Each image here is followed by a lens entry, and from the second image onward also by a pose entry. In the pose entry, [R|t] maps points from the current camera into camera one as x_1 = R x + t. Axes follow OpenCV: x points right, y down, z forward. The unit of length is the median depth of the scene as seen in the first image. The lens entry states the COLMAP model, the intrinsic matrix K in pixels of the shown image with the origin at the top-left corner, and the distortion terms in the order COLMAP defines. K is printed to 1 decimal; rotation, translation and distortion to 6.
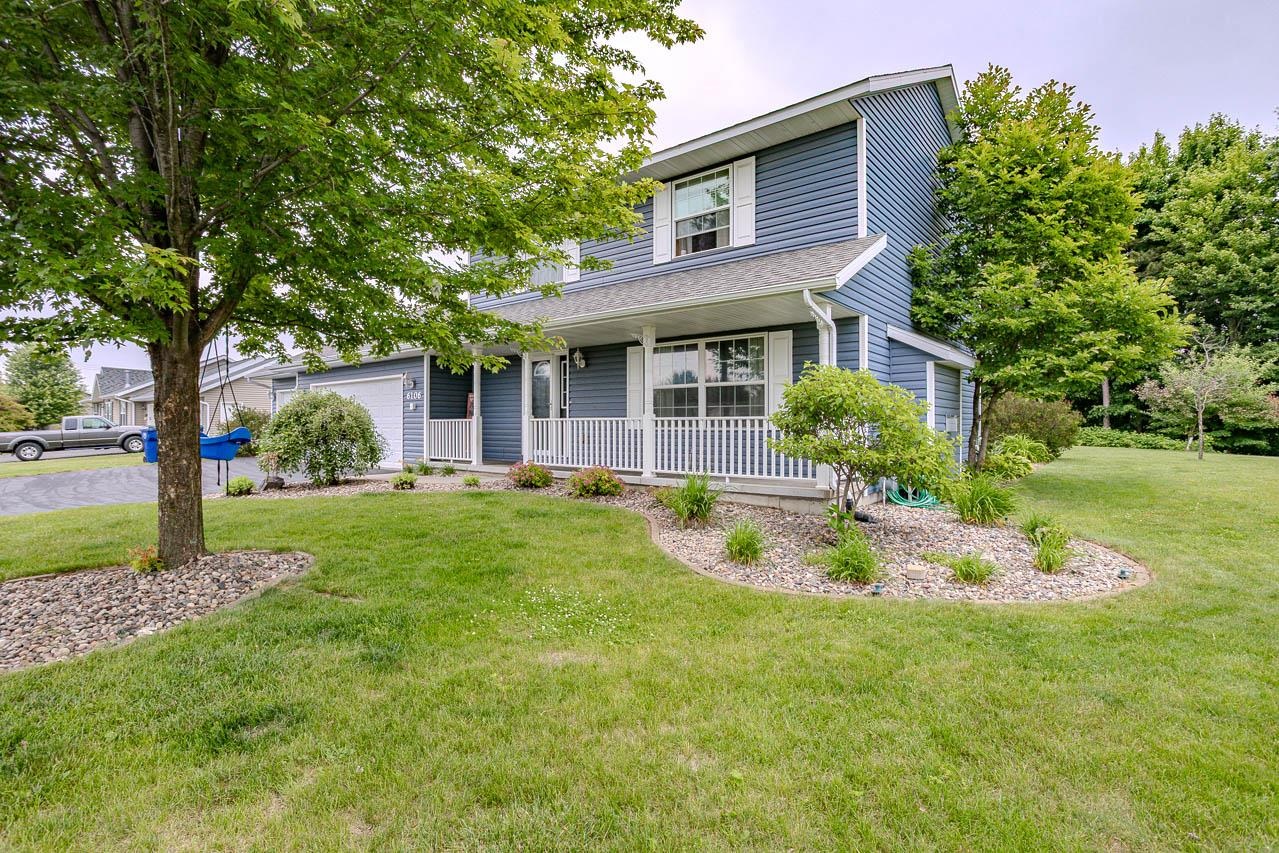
lens RADIAL K [[588.8, 0, 635.7], [0, 588.8, 431.0], [0, 0, 1]] dist [0.001240, 0.001094]
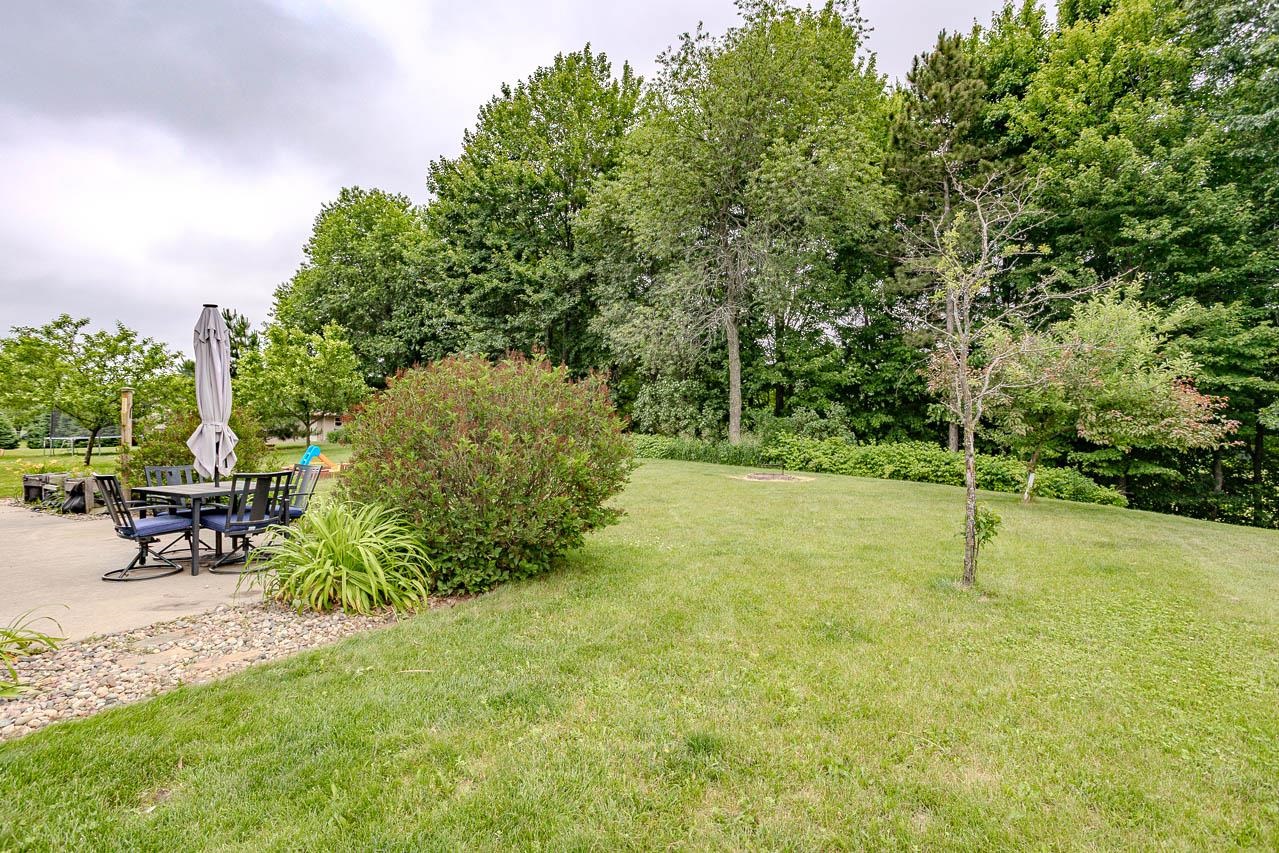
lens RADIAL K [[625.7, 0, 629.9], [0, 625.7, 425.8], [0, 0, 1]] dist [-0.043061, 0.027471]
pose [[0.995979, 0.017181, 0.087920, 0.474832], [-0.017116, 0.999852, -0.001490, -0.016762], [-0.087933, -0.000021, 0.996126, 0.439342]]
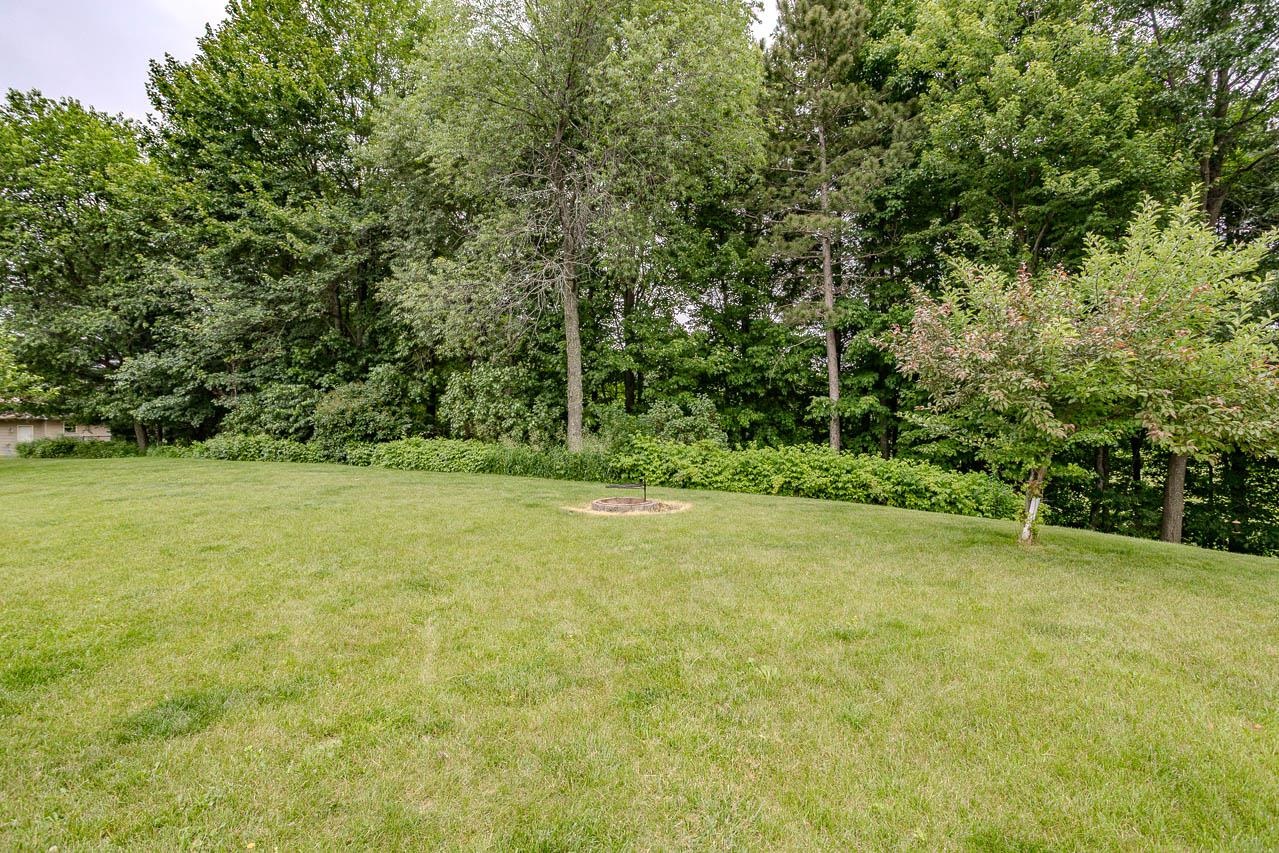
lens RADIAL K [[625.7, 0, 638.4], [0, 625.7, 425.0], [0, 0, 1]] dist [-0.043061, 0.027471]
pose [[0.938659, 0.004107, 0.344823, 0.530972], [-0.002760, 0.999987, -0.004398, -0.019249], [-0.344836, 0.003177, 0.938658, 0.644549]]
